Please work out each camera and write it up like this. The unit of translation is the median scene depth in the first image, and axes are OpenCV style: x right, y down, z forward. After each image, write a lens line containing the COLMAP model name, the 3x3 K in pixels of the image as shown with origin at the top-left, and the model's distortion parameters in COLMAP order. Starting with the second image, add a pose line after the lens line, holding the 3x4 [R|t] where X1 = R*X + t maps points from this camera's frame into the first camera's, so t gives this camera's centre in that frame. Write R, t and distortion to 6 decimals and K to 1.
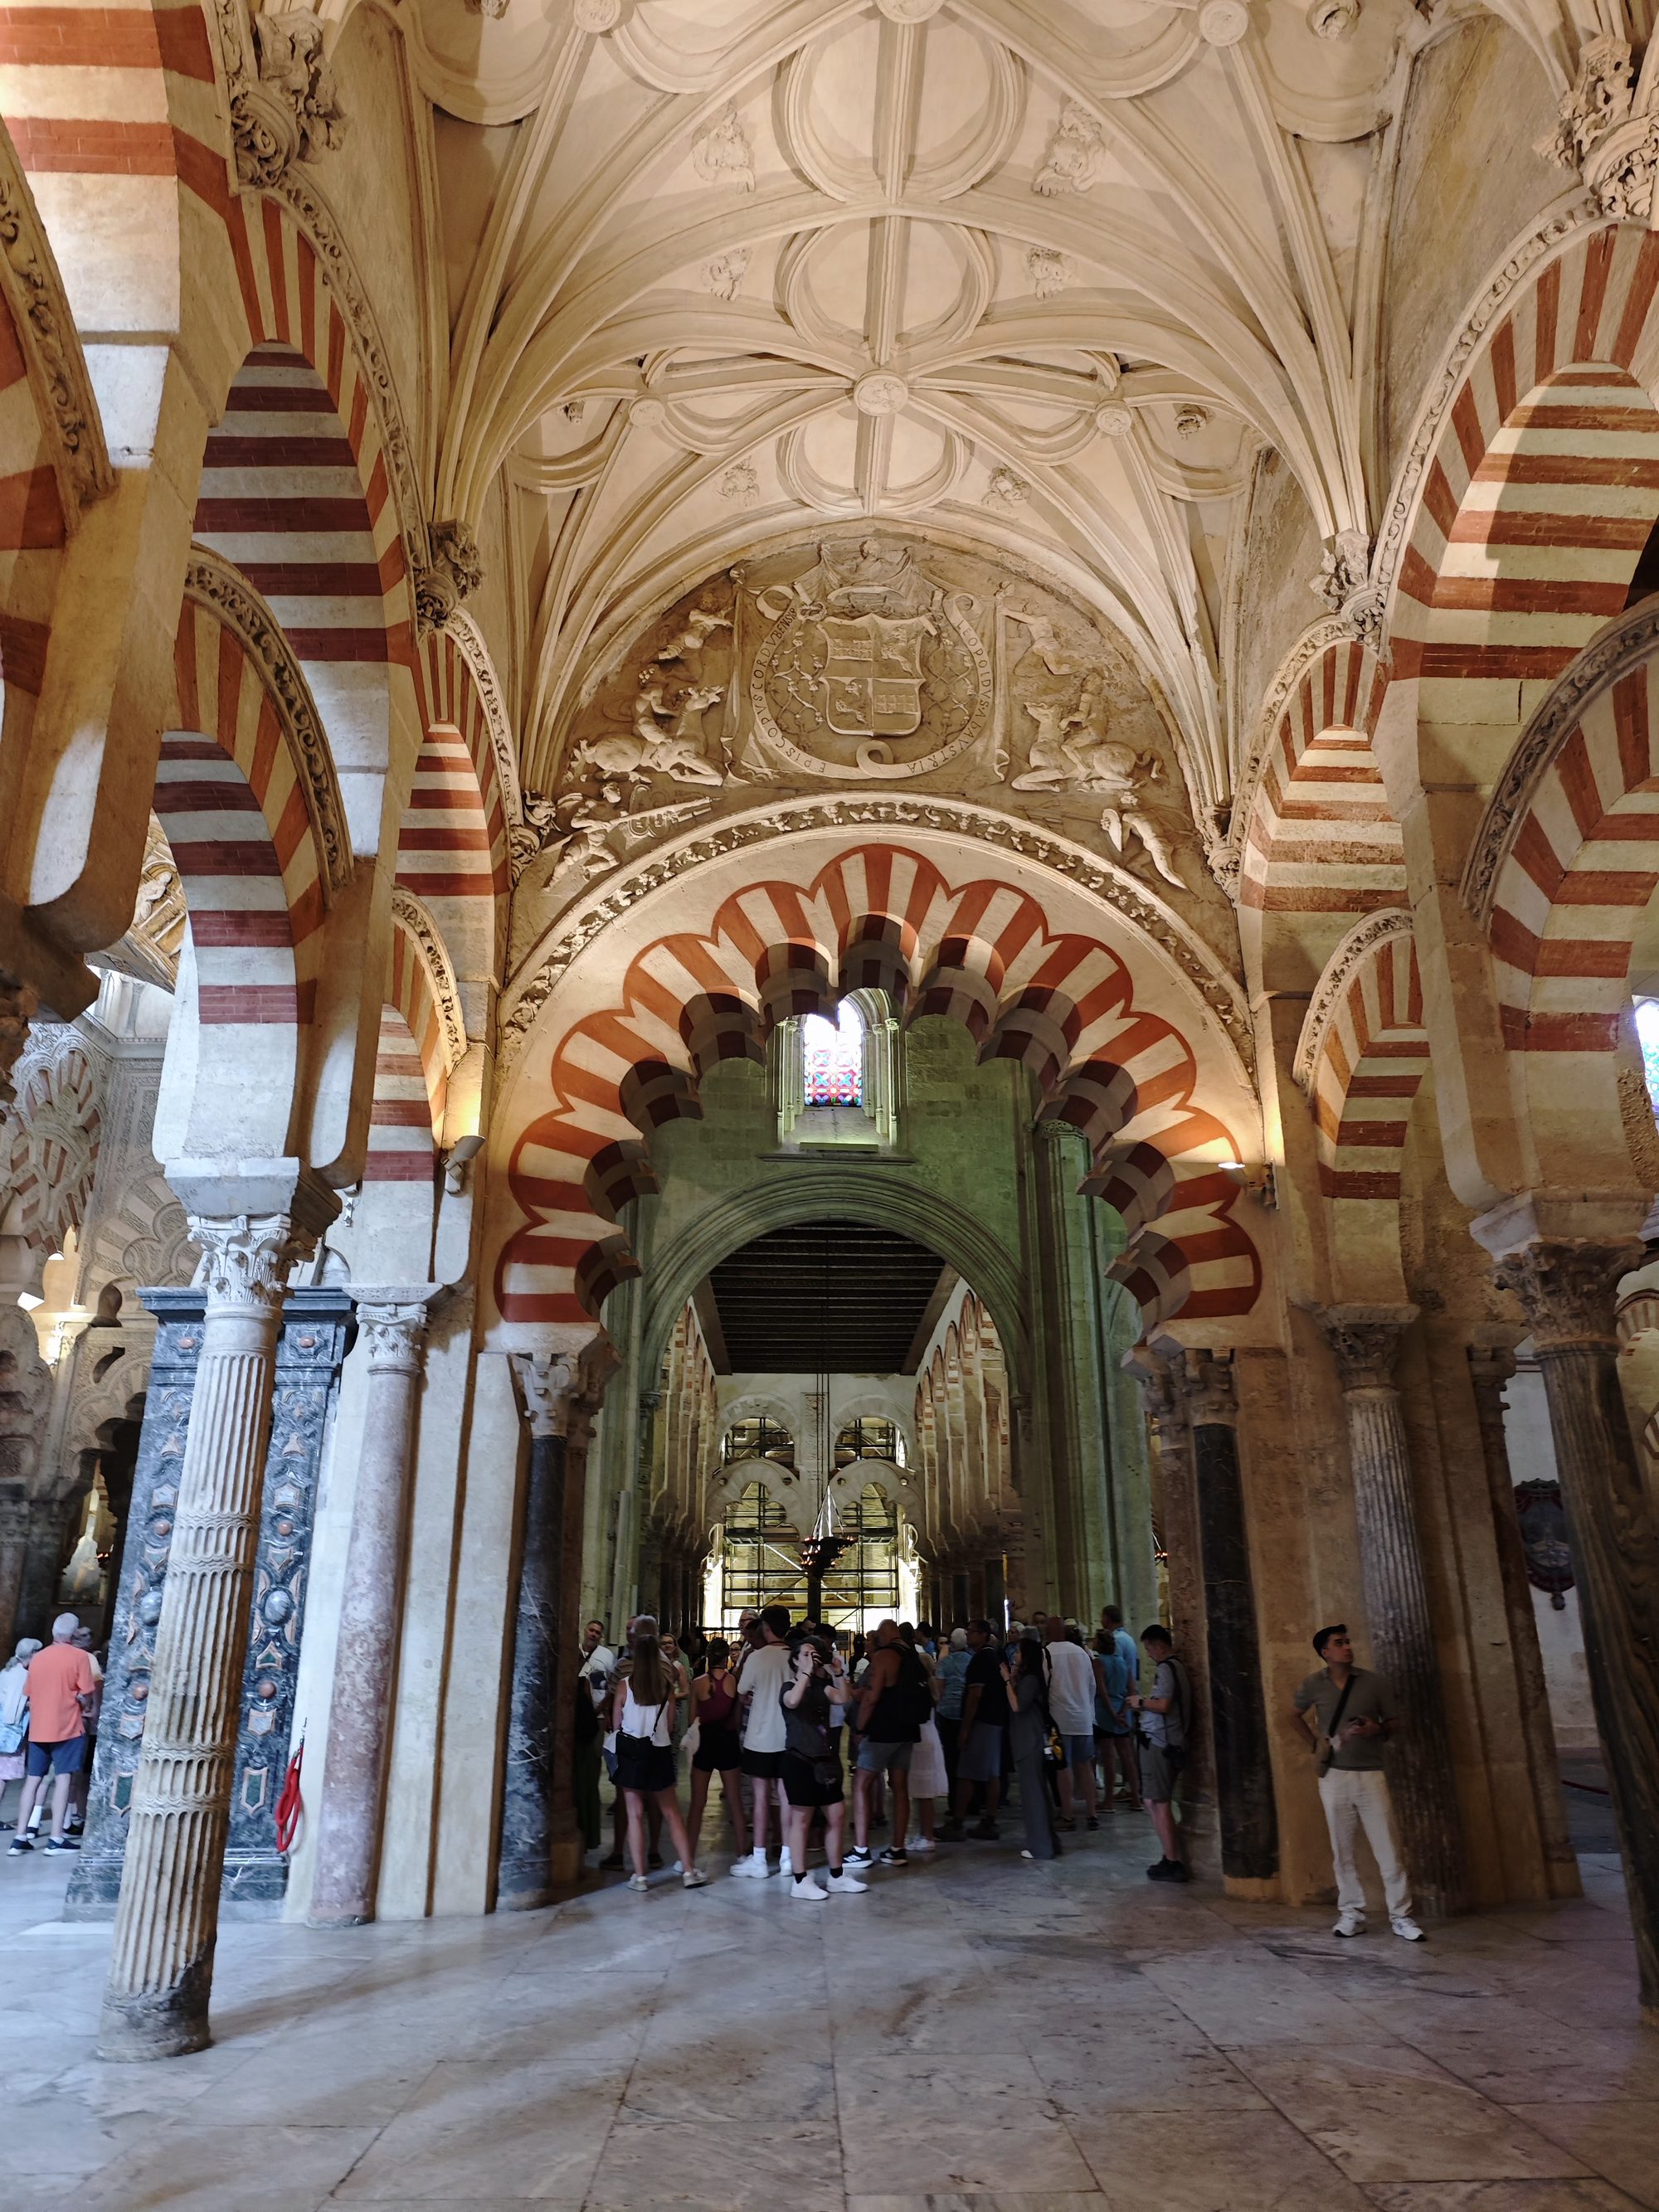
lens RADIAL K [[1501.3, 0, 824.0], [0, 1501.3, 1095.7], [0, 0, 1]] dist [0.036374, -0.042925]
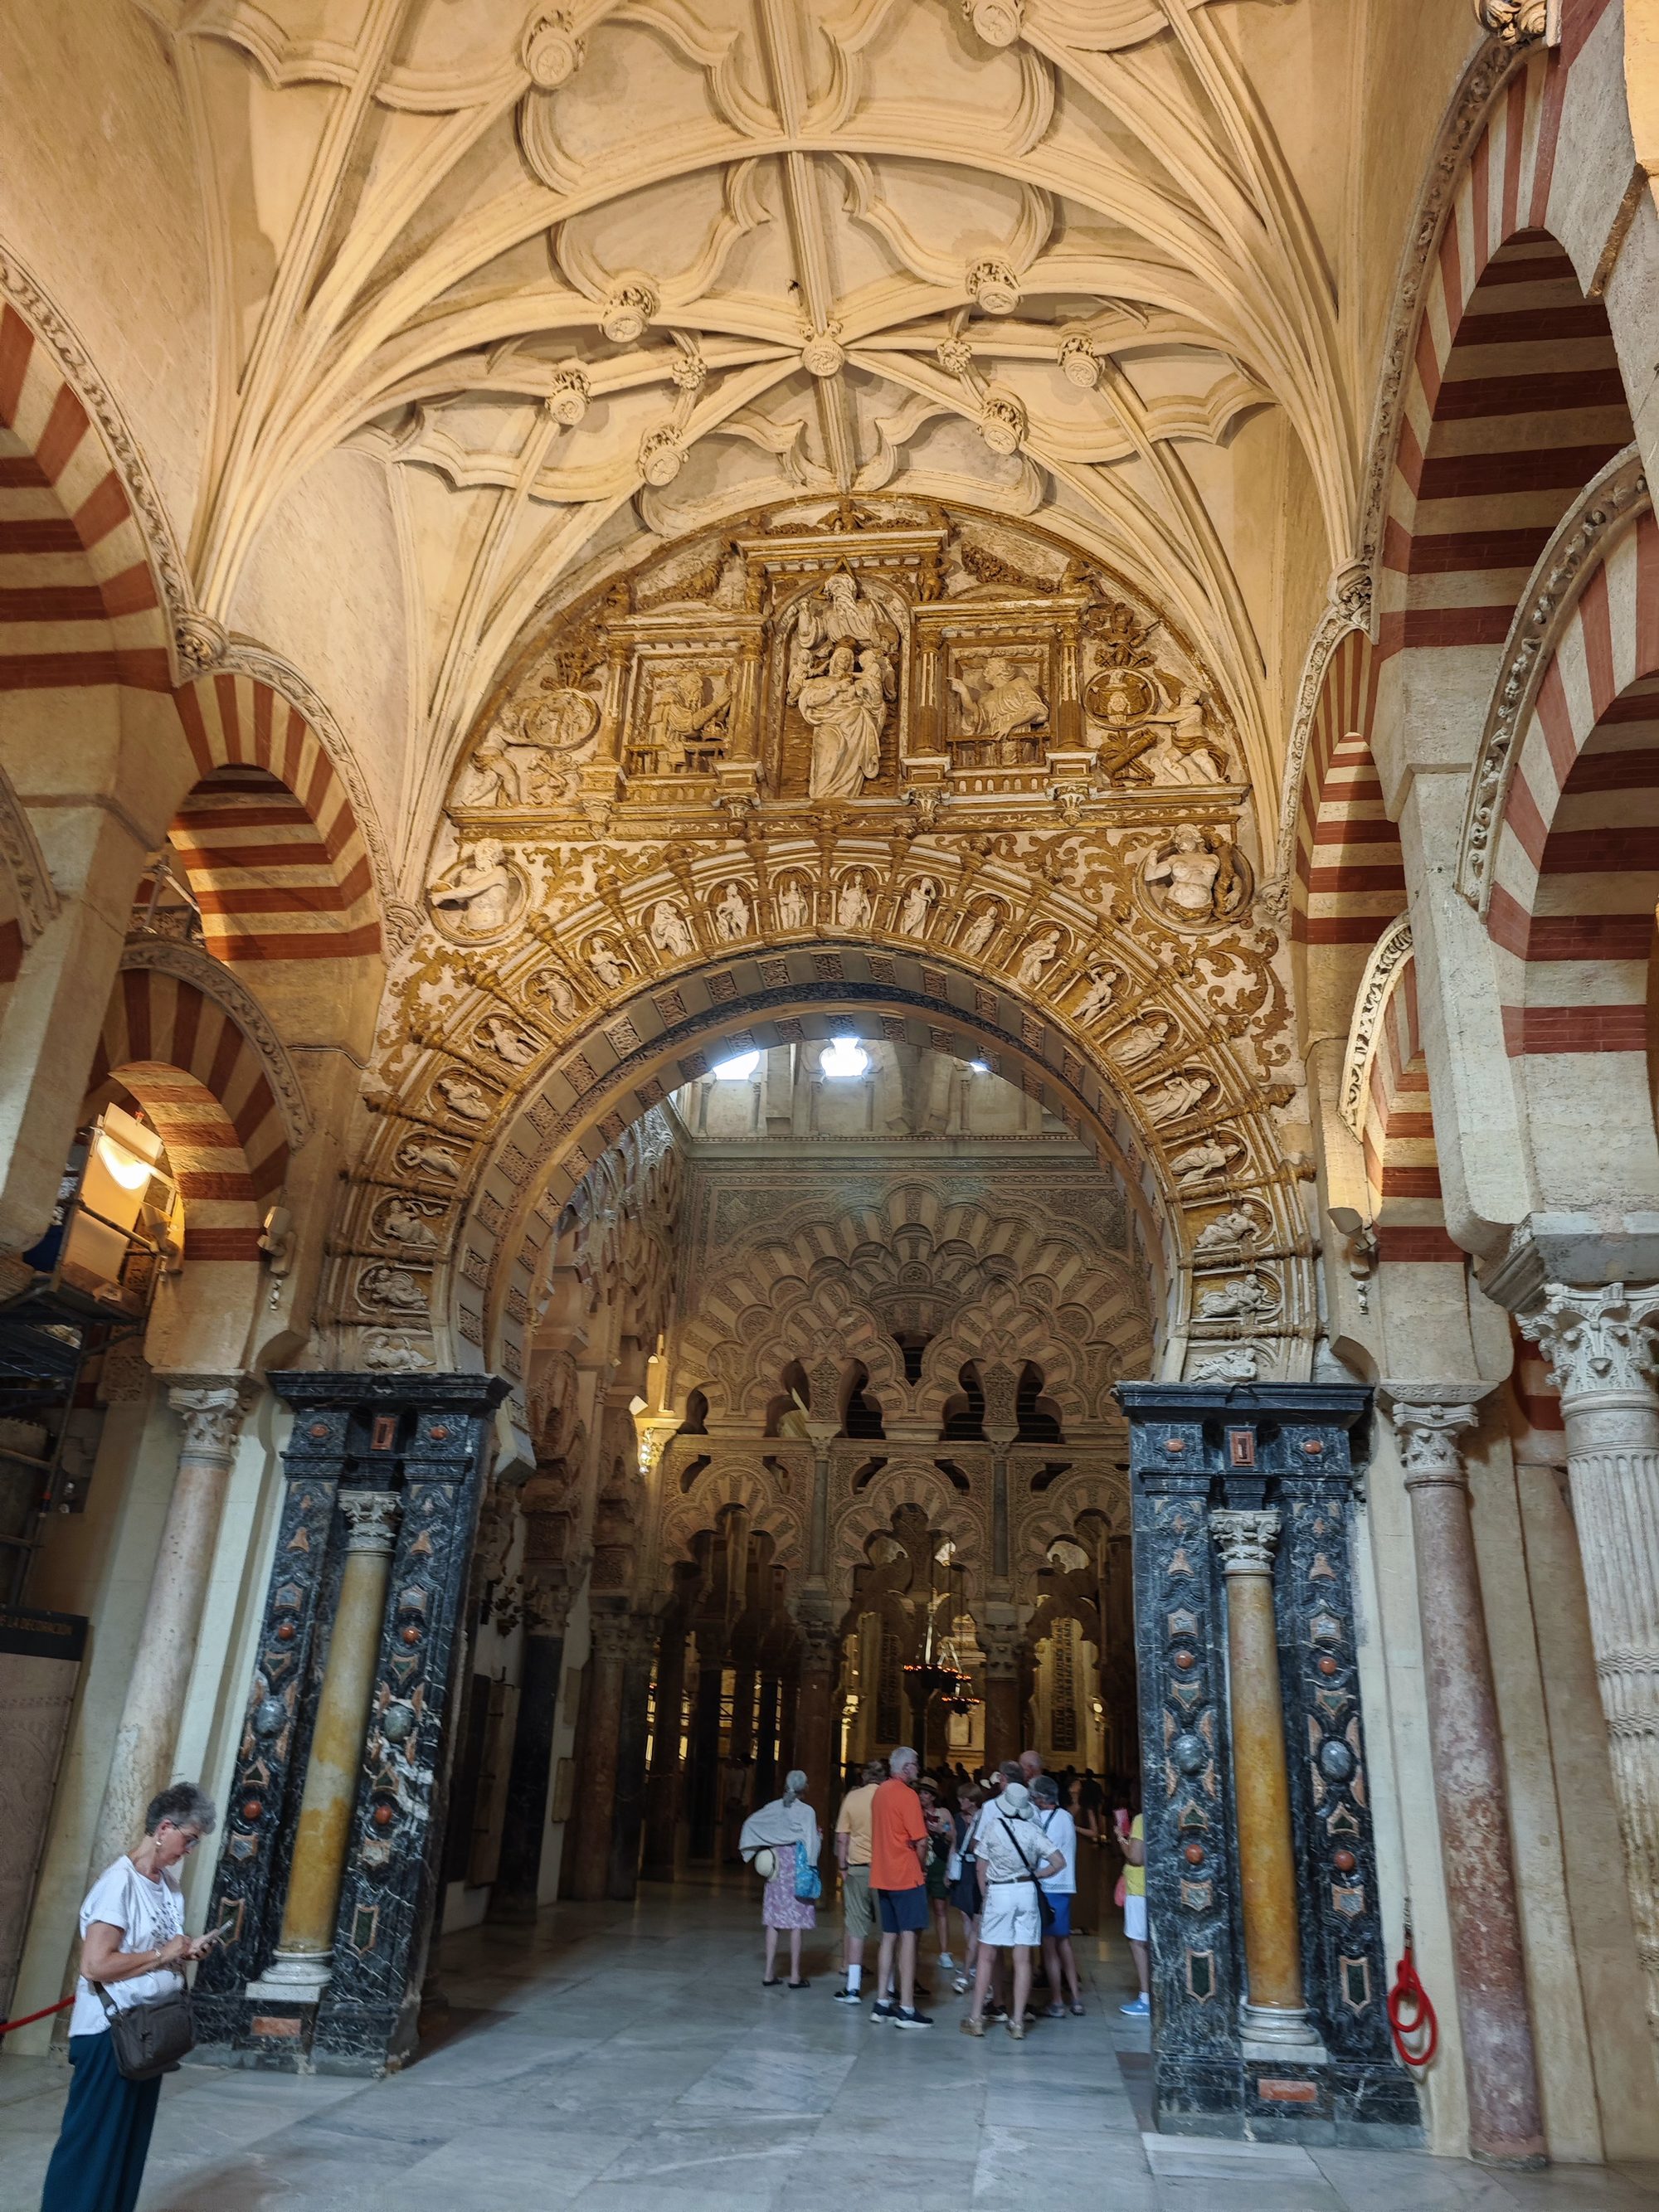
lens RADIAL K [[1514.6, 0, 830.9], [0, 1514.6, 1108.5], [0, 0, 1]] dist [0.000894, -0.000204]
pose [[0.988934, -0.013987, -0.147693, -0.501623], [0.003430, 0.997435, -0.071494, 0.031066], [0.148315, 0.070196, 0.986446, 0.087253]]
